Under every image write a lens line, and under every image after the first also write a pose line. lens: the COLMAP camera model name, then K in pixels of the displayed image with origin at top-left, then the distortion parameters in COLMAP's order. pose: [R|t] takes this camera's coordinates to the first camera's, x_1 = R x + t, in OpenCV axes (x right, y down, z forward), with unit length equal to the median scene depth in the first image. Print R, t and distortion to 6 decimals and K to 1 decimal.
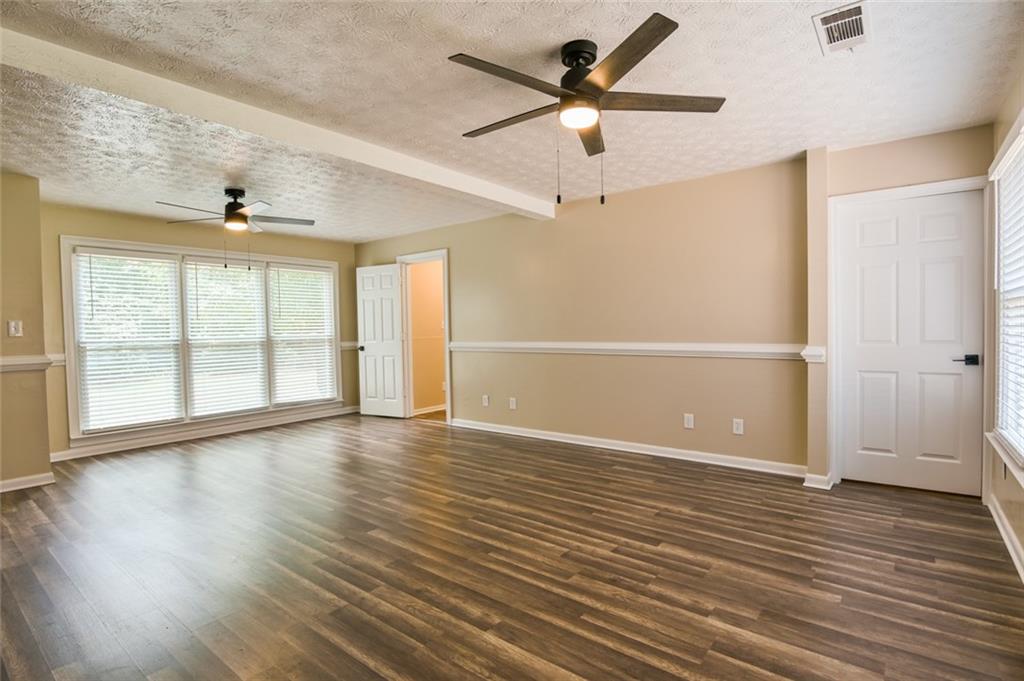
lens RADIAL K [[521.8, 0, 512.0], [0, 521.8, 340.5], [0, 0, 1]] dist [-0.003483, -0.000152]
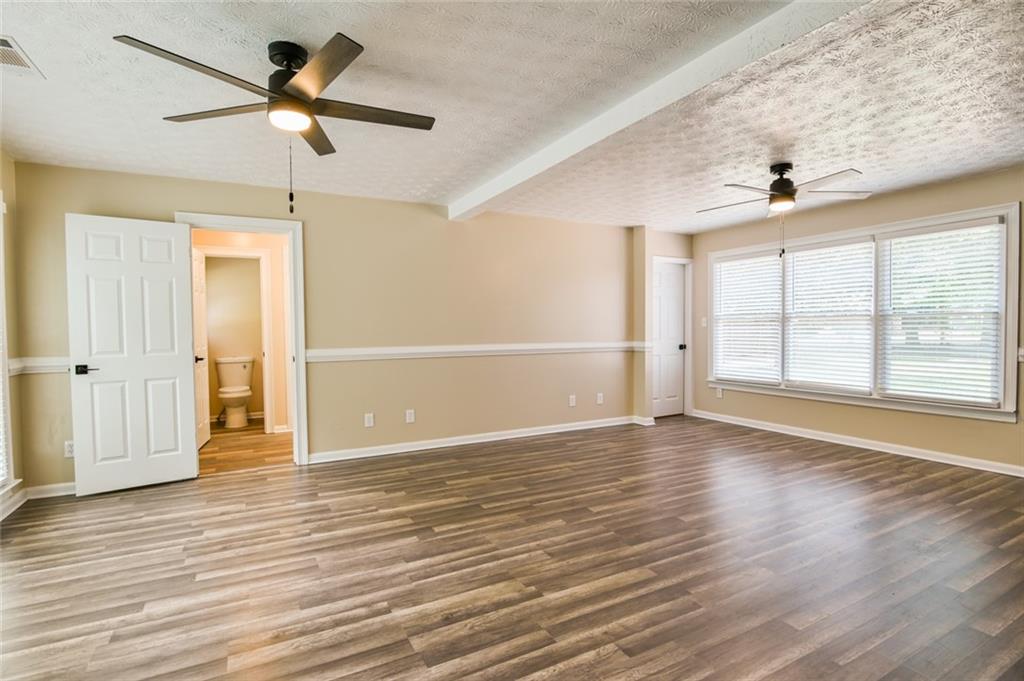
lens RADIAL K [[502.6, 0, 512.0], [0, 502.6, 340.5], [0, 0, 1]] dist [-0.019983, -0.000189]
pose [[0.381281, 0.001881, 0.924457, -0.916447], [0.036021, 0.999208, -0.016889, 0.016629], [-0.923757, 0.039739, 0.380911, 0.657716]]
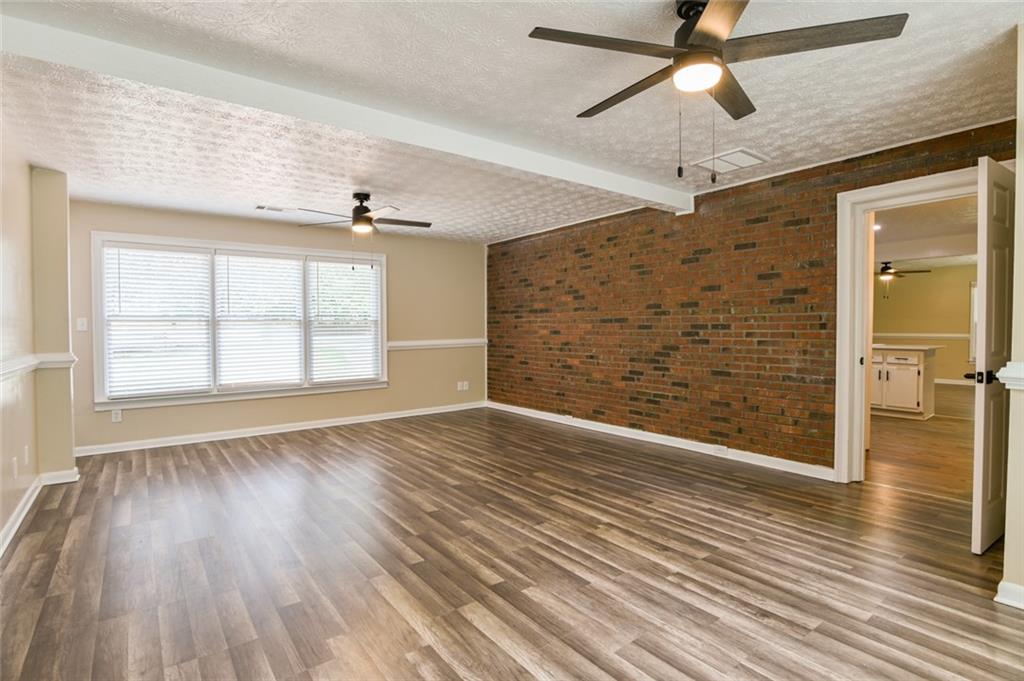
lens RADIAL K [[502.6, 0, 512.0], [0, 502.6, 340.5], [0, 0, 1]] dist [-0.019983, -0.000189]
pose [[-0.971757, 0.028810, 0.234219, -0.488421], [0.043607, 0.997350, 0.058243, -0.027119], [-0.231920, 0.066812, -0.970438, 1.490448]]
